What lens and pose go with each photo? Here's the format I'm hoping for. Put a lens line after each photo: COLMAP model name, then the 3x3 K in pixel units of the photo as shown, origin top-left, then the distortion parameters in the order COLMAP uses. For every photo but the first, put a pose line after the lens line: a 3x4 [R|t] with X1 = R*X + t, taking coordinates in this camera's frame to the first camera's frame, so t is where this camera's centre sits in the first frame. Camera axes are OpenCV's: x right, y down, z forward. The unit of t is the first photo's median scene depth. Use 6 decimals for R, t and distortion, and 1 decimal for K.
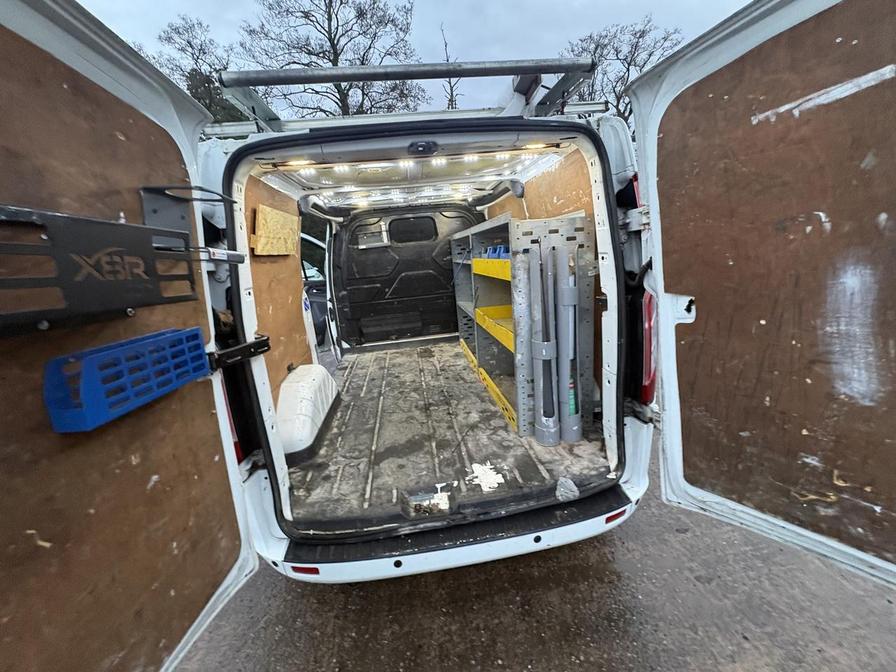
lens RADIAL K [[354.6, 0, 448.4], [0, 354.6, 336.6], [0, 0, 1]] dist [-0.001223, 0.000183]
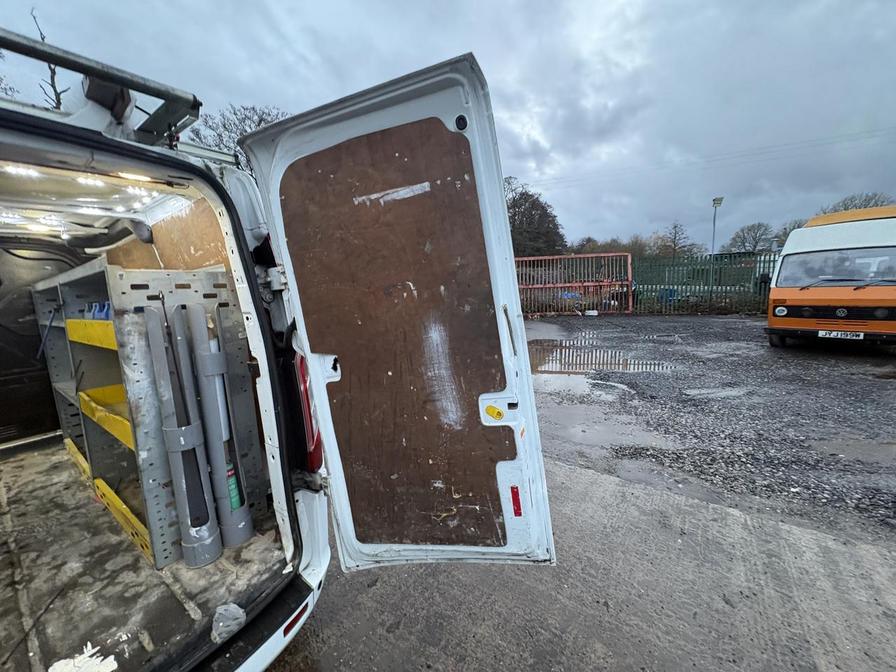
lens RADIAL K [[353.5, 0, 449.3], [0, 353.5, 338.3], [0, 0, 1]] dist [-0.000132, -0.000028]
pose [[0.684940, -0.048739, 0.726967, 0.137739], [0.161309, 0.983144, -0.086069, -0.015731], [-0.710518, 0.176218, 0.681257, 0.051091]]
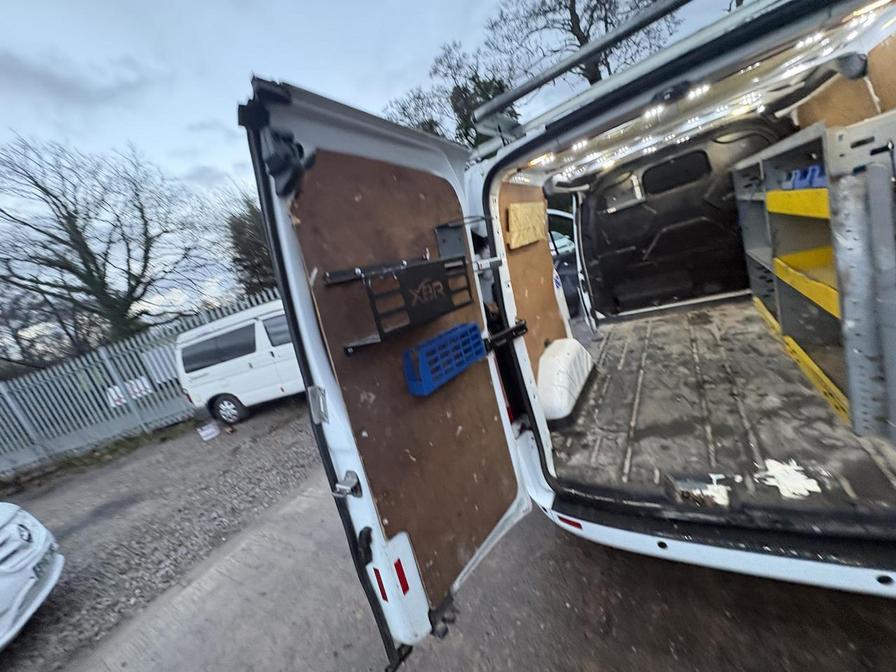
lens RADIAL K [[357.0, 0, 449.4], [0, 357.0, 334.6], [0, 0, 1]] dist [0.000248, 0.000616]
pose [[0.768351, -0.031728, -0.639242, 0.048002], [0.087704, 0.994568, 0.056053, -0.038270], [0.633991, -0.099133, 0.766960, -0.063821]]
